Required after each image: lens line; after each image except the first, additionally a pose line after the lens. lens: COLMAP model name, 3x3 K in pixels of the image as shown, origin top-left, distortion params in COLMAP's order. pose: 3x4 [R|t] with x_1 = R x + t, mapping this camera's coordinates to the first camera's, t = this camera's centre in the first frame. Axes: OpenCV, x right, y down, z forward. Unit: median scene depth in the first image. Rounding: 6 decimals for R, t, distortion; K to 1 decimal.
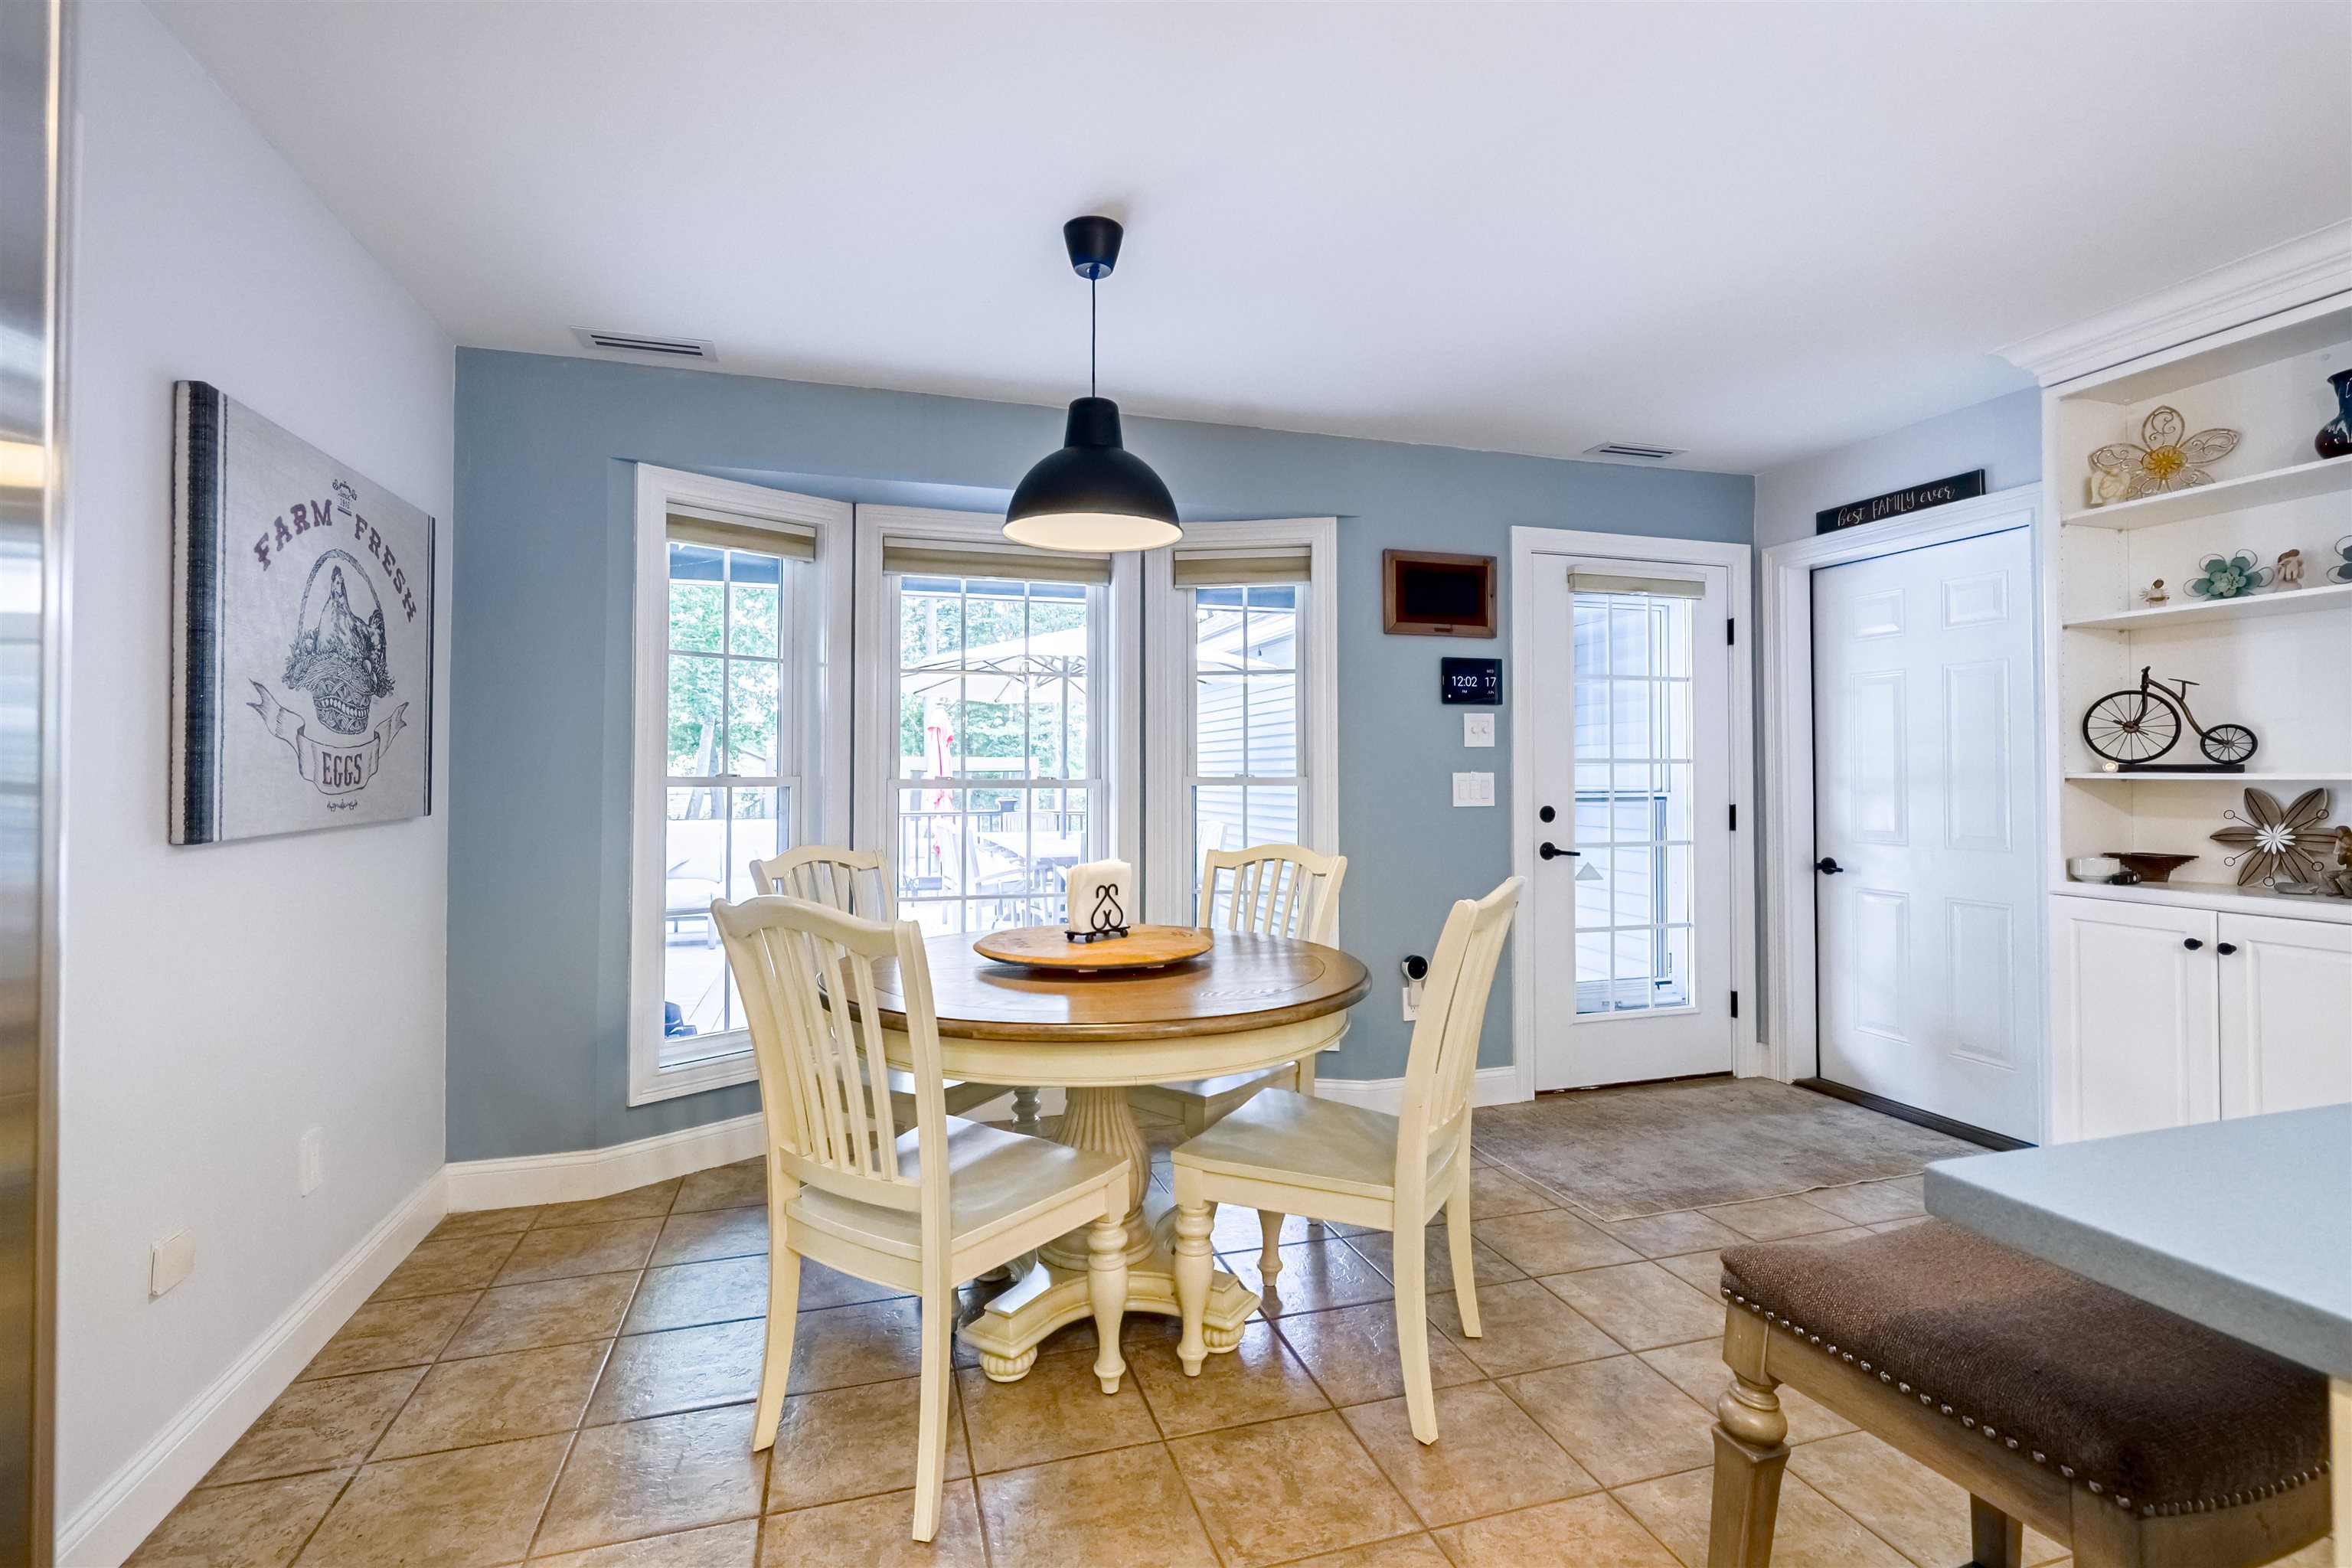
lens RADIAL K [[1059.0, 0, 1177.0], [0, 1059.0, 766.2], [0, 0, 1]] dist [-0.001270, -0.000211]
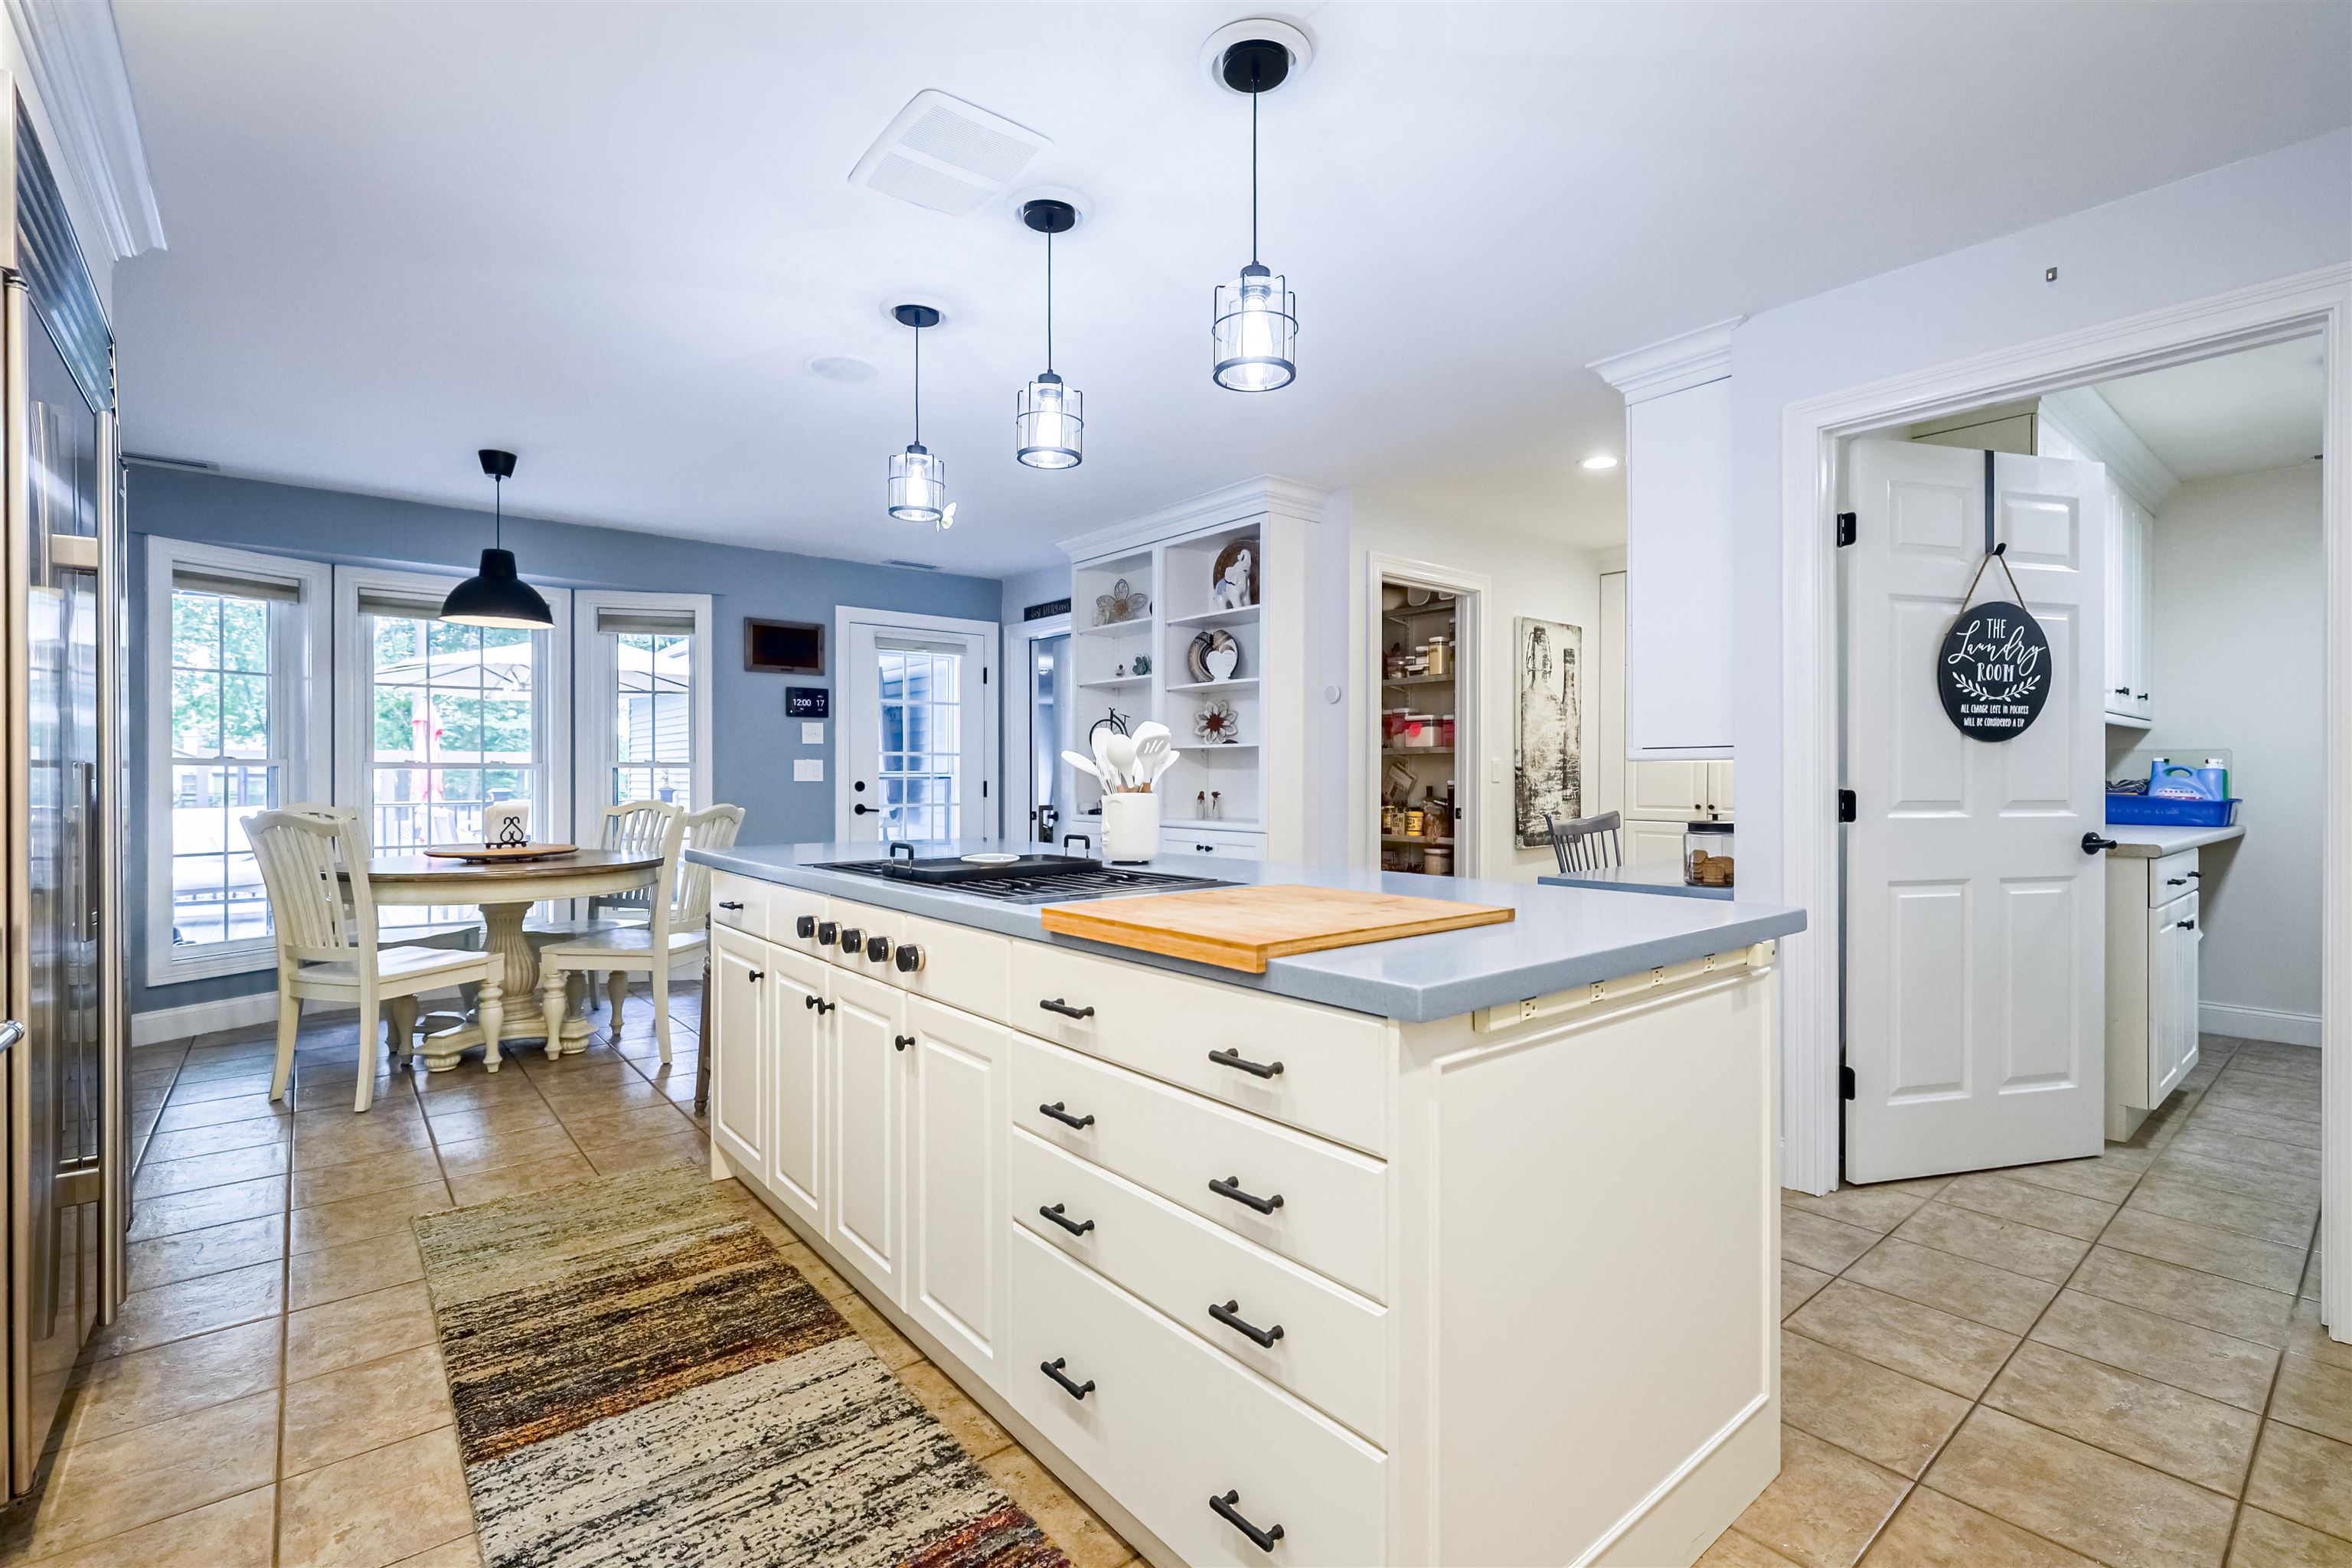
lens RADIAL K [[1059.7, 0, 1163.8], [0, 1059.7, 785.1], [0, 0, 1]] dist [-0.001955, -0.000514]
pose [[0.928407, -0.002400, 0.371558, 0.186033], [-0.004290, 0.999843, 0.017179, 0.014243], [-0.371541, -0.017543, 0.928251, -0.681320]]
